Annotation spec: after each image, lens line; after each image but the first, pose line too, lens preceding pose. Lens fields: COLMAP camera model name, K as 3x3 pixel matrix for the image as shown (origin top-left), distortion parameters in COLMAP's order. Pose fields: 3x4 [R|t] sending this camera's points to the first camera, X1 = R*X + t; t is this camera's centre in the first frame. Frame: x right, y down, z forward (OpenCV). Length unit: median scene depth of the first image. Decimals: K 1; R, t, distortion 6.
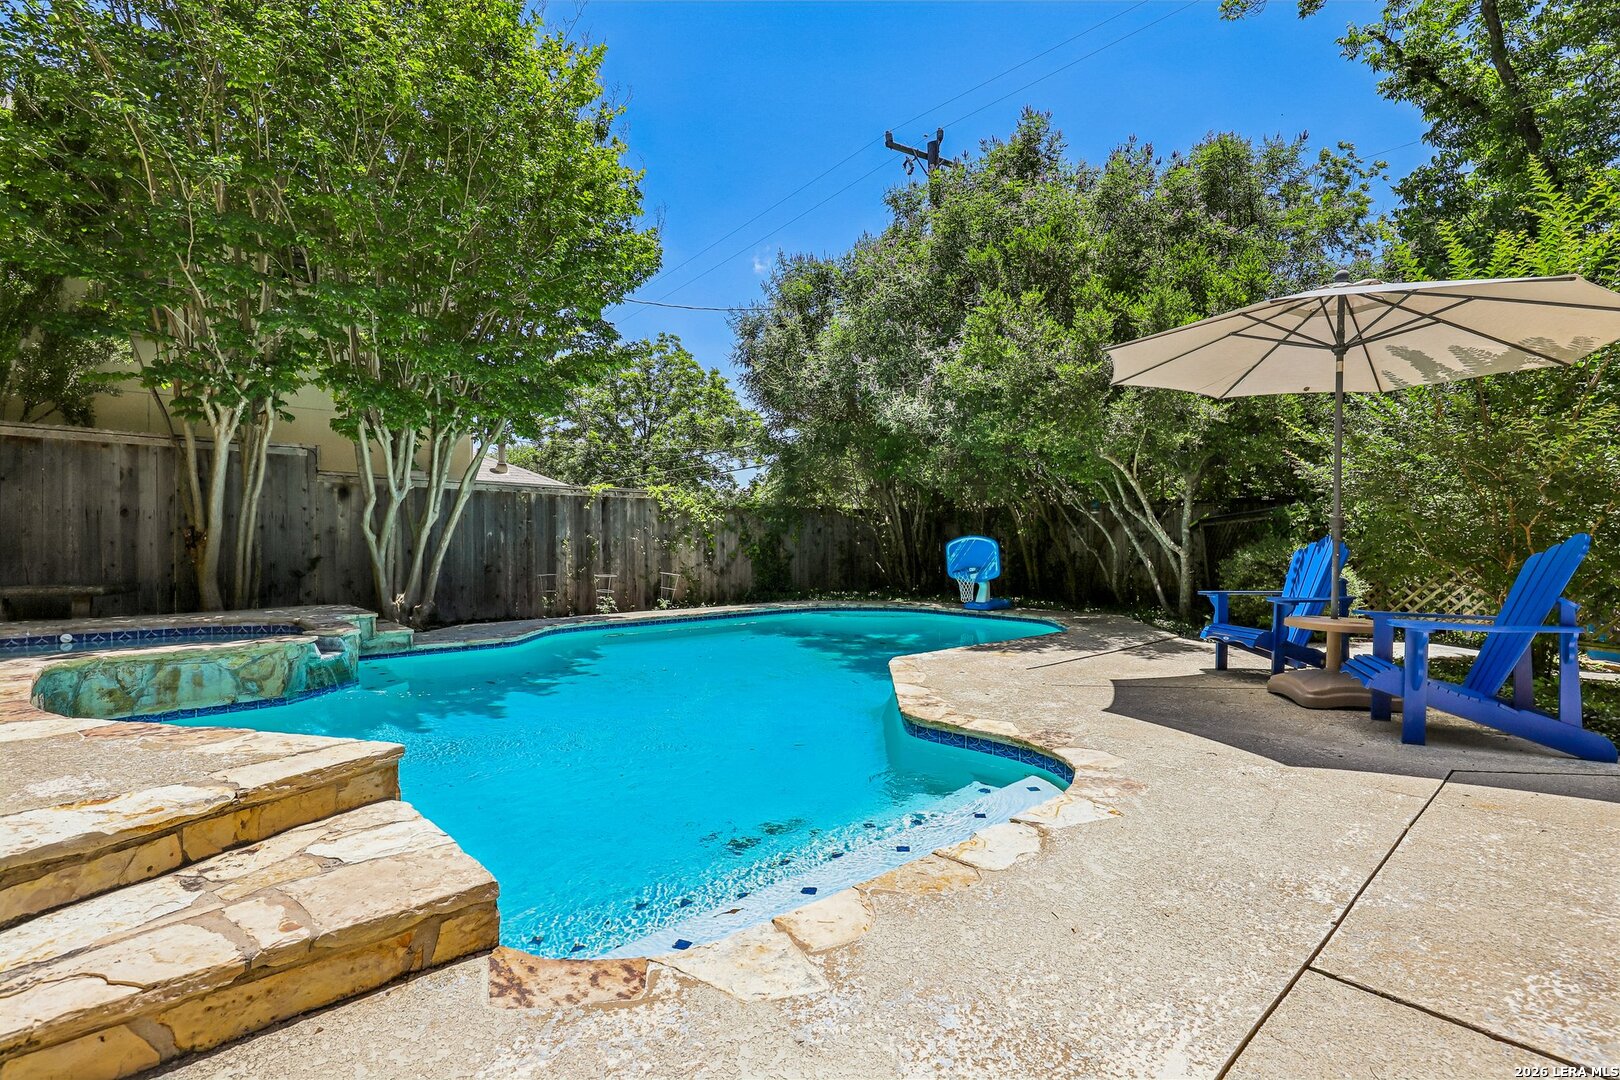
lens RADIAL K [[748.2, 0, 818.5], [0, 748.2, 541.2], [0, 0, 1]] dist [-0.036316, 0.007541]
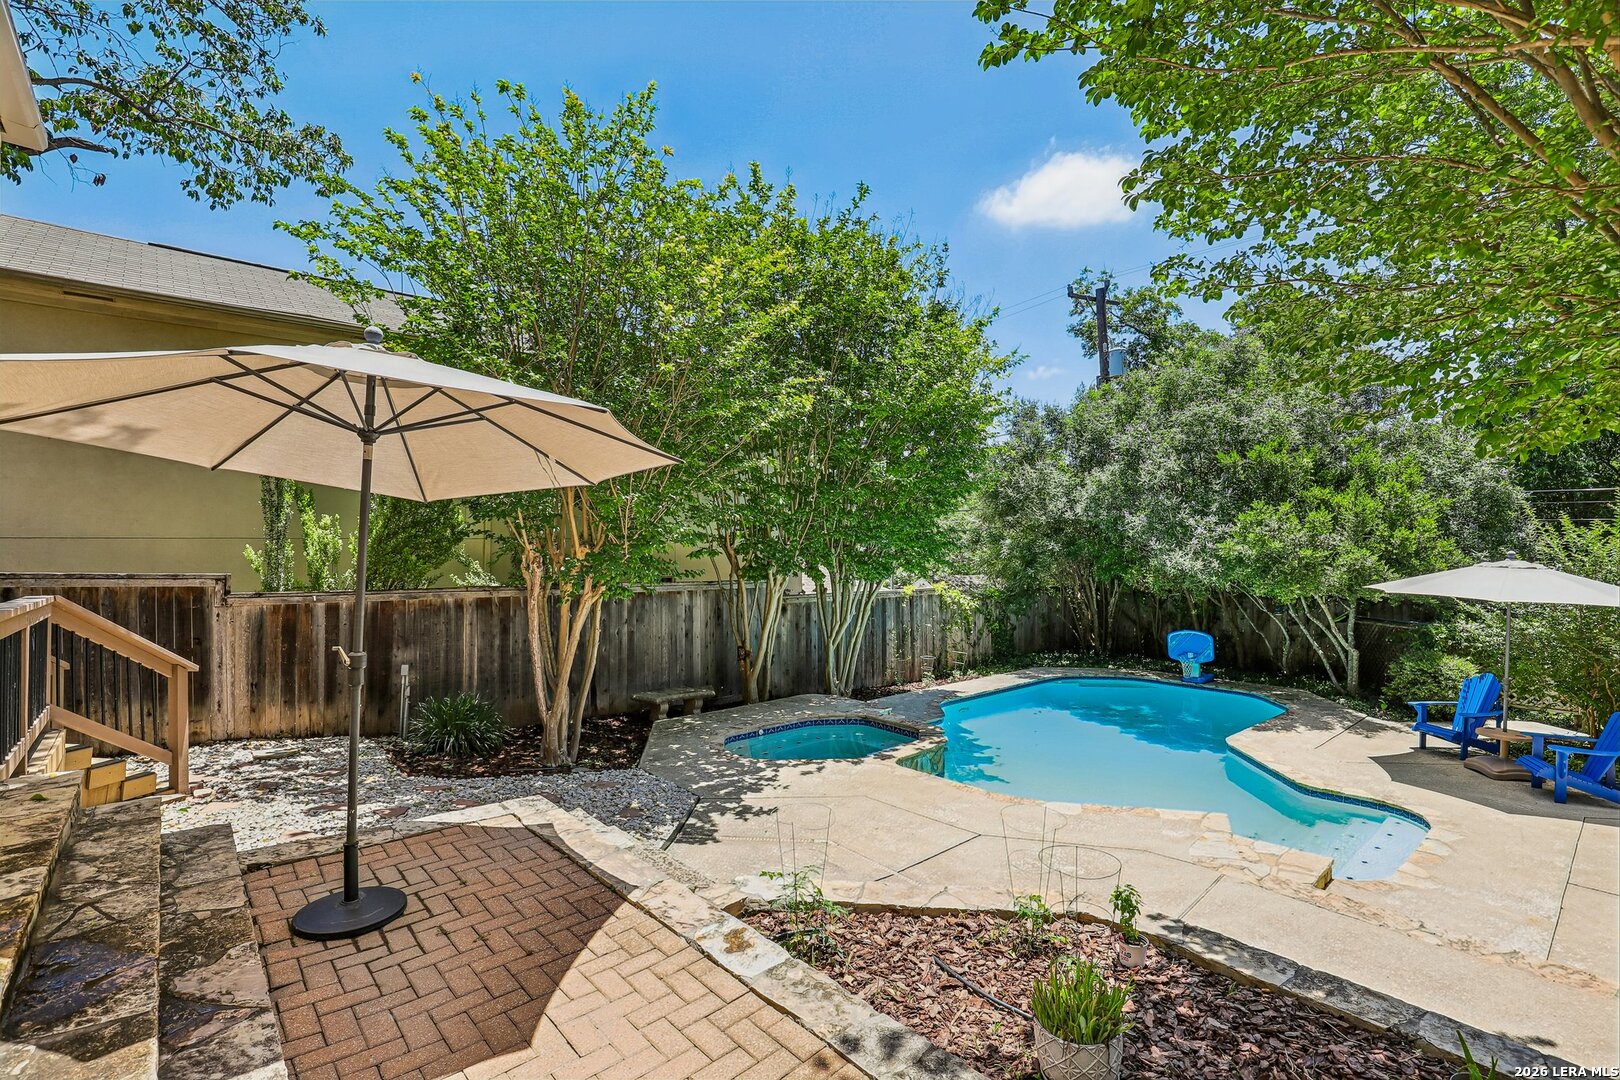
lens RADIAL K [[748.2, 0, 814.4], [0, 748.2, 543.9], [0, 0, 1]] dist [-0.036316, 0.007541]
pose [[0.999771, 0.001626, -0.021325, -0.493844], [-0.001580, 0.999996, 0.002189, -0.179086], [0.021329, -0.002155, 0.999770, -0.433357]]
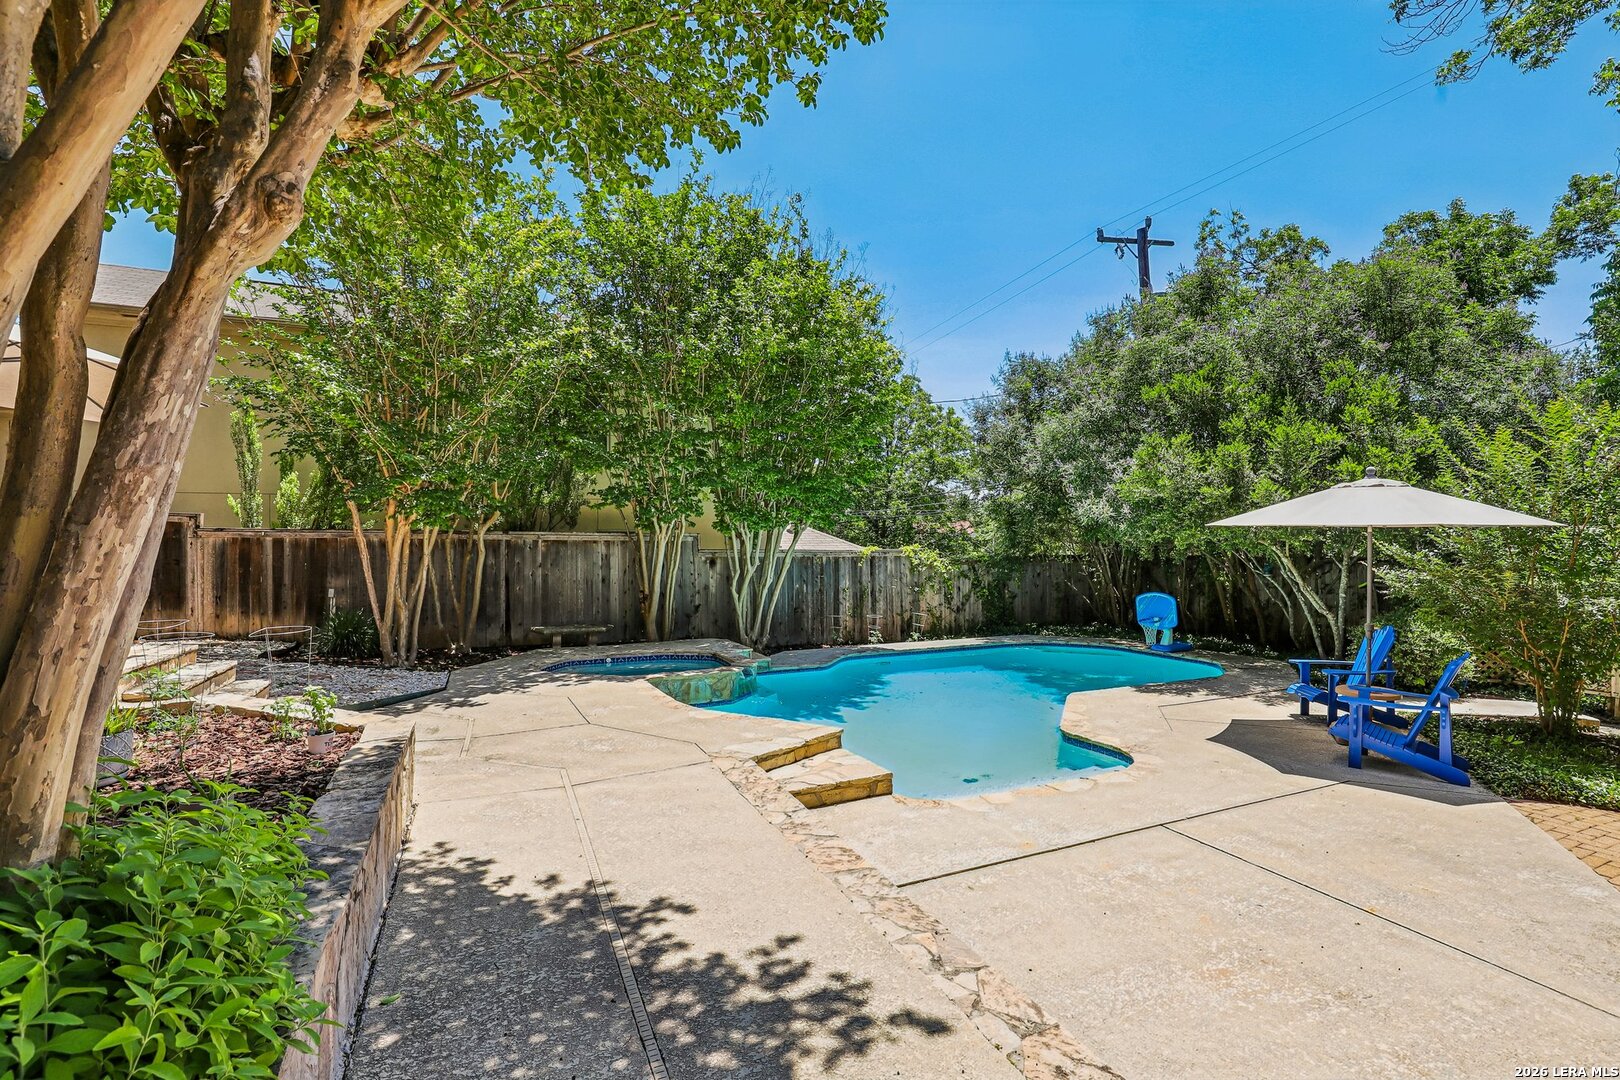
lens RADIAL K [[748.2, 0, 814.7], [0, 748.2, 546.9], [0, 0, 1]] dist [-0.036316, 0.007541]
pose [[0.950824, -0.001382, -0.309728, 0.044508], [0.003285, 0.999979, 0.005621, -0.096510], [0.309714, -0.006362, 0.950809, -0.386659]]
